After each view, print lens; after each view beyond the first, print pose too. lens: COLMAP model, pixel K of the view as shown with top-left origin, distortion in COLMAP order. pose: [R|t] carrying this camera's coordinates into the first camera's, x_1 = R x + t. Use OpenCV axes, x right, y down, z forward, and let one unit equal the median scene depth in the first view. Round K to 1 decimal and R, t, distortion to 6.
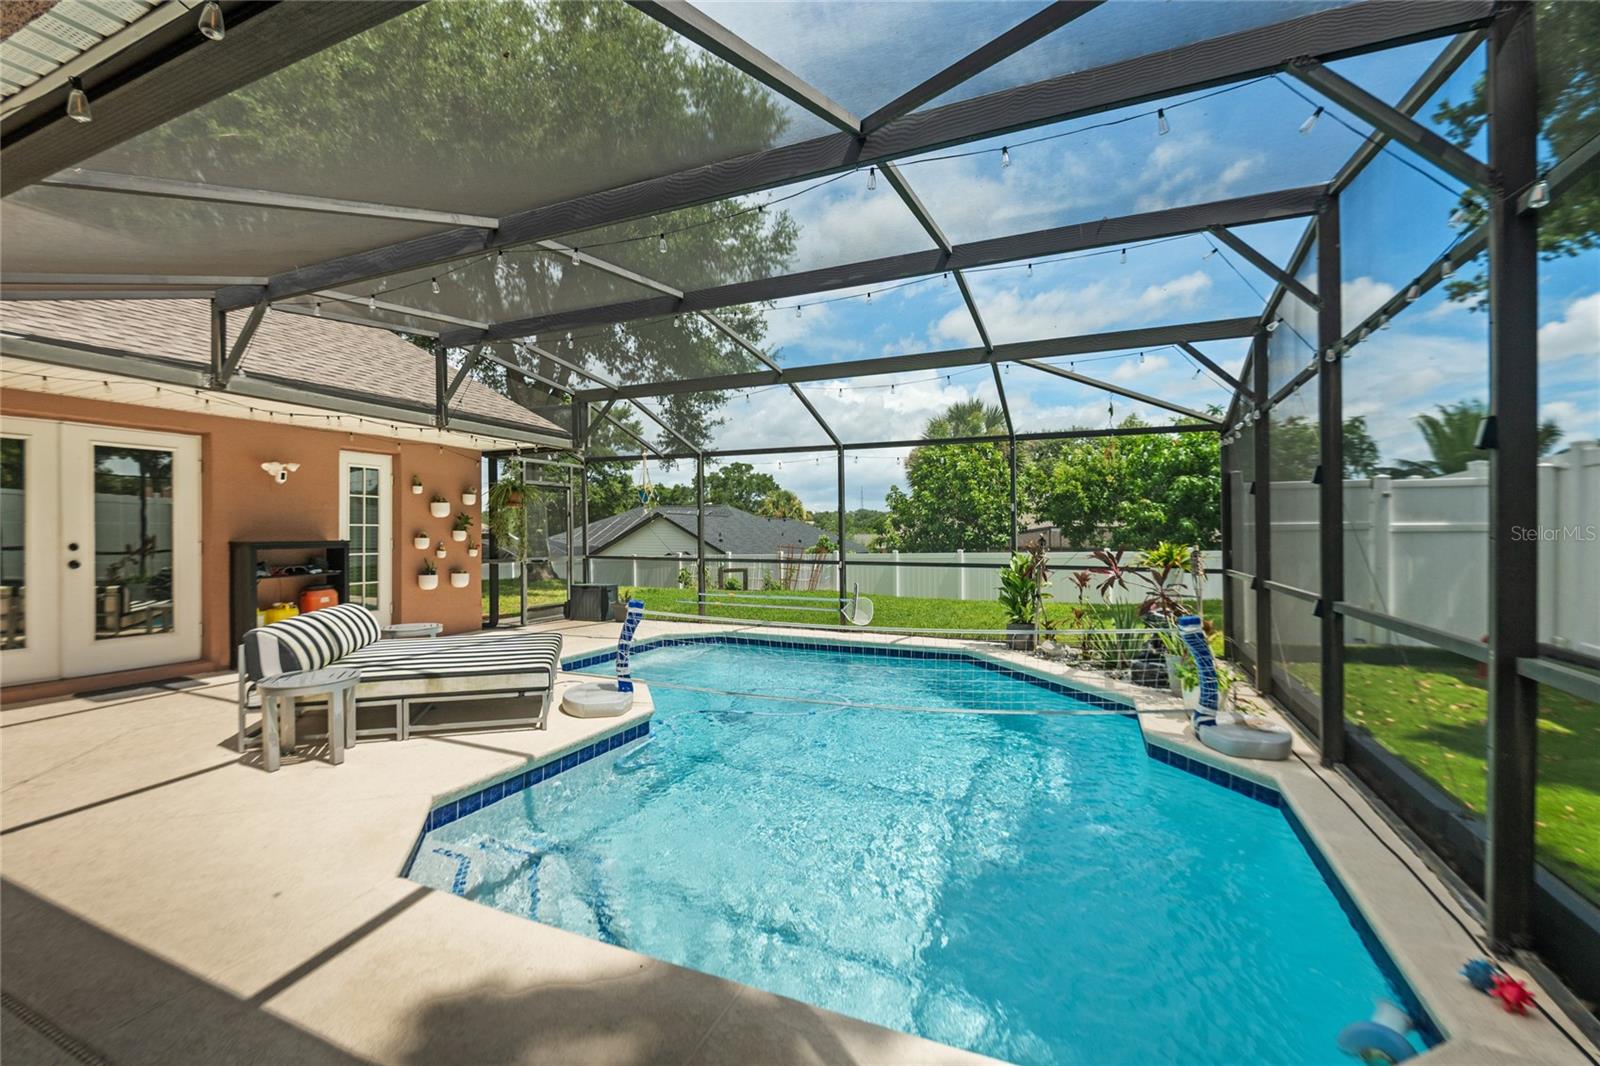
lens RADIAL K [[691.9, 0, 789.1], [0, 691.9, 533.6], [0, 0, 1]] dist [0.008372, -0.001100]
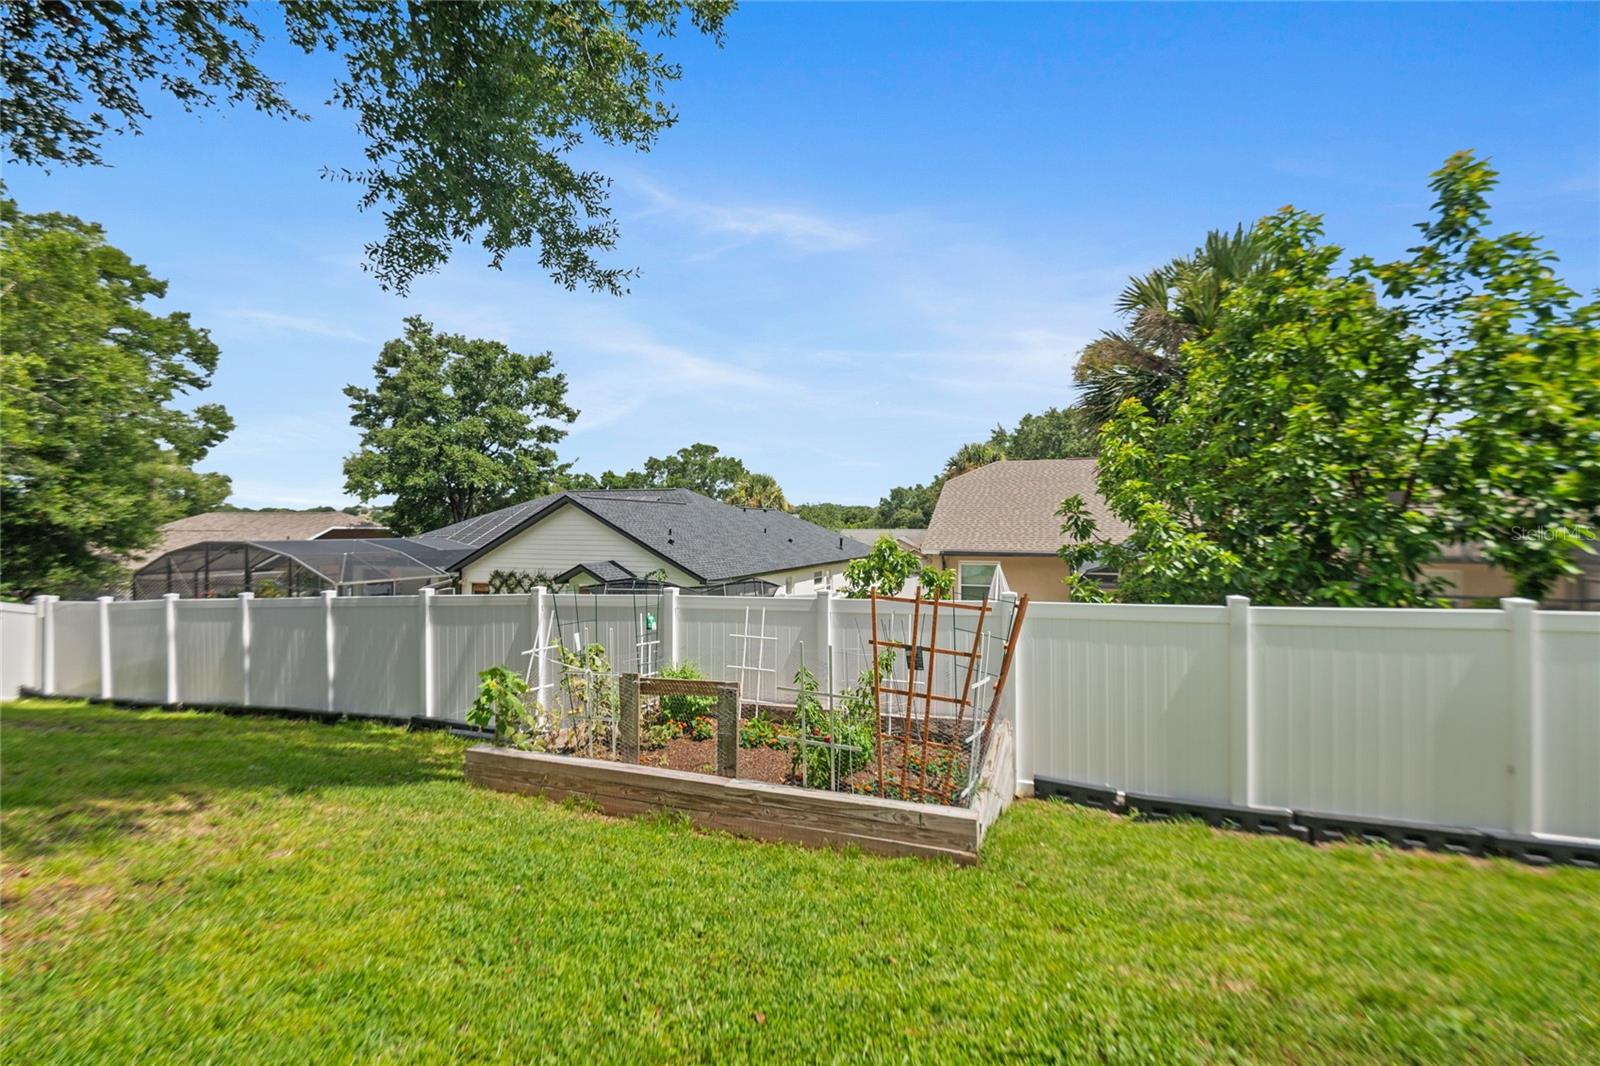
lens RADIAL K [[691.9, 0, 799.8], [0, 691.9, 529.9], [0, 0, 1]] dist [0.008372, -0.001100]
pose [[0.997520, -0.003219, 0.070312, -0.124018], [0.002973, 0.999989, 0.003600, -0.010957], [-0.070323, -0.003382, 0.997519, 1.544520]]
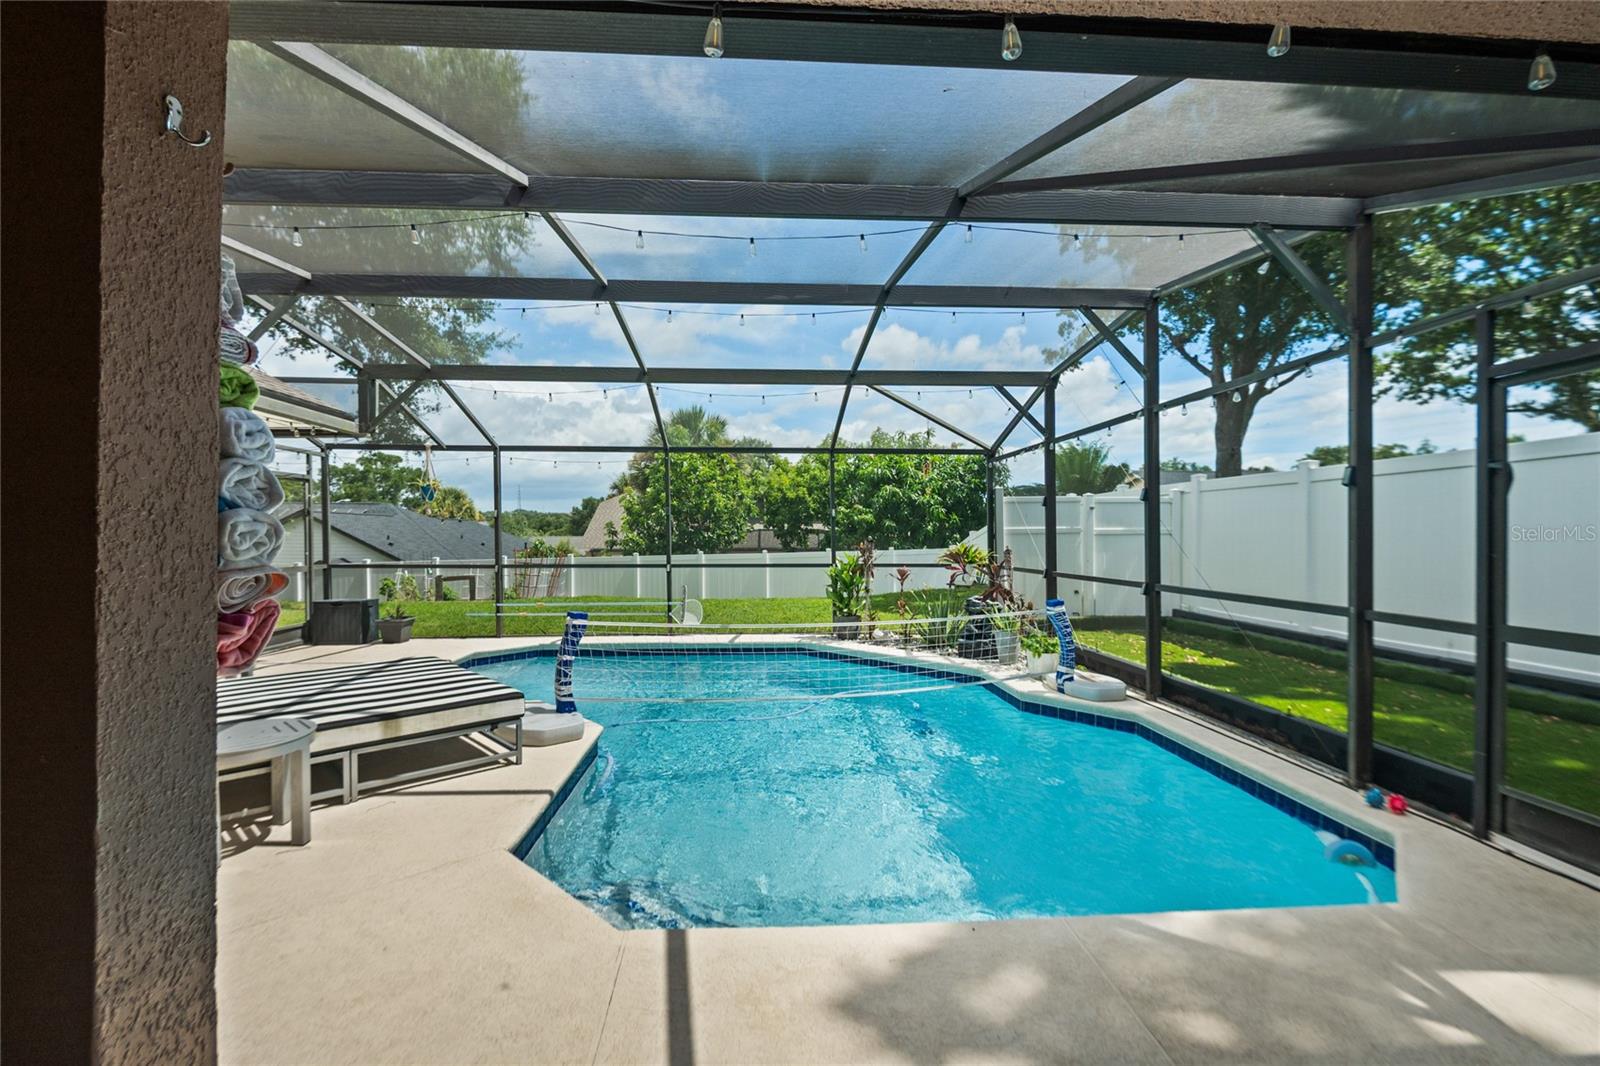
lens RADIAL K [[691.9, 0, 788.1], [0, 691.9, 535.0], [0, 0, 1]] dist [0.008372, -0.001100]
pose [[0.886933, -0.001538, 0.461896, -0.248130], [0.001764, 0.999998, -0.000056, -0.001967], [-0.461895, 0.000865, 0.886934, 0.038900]]
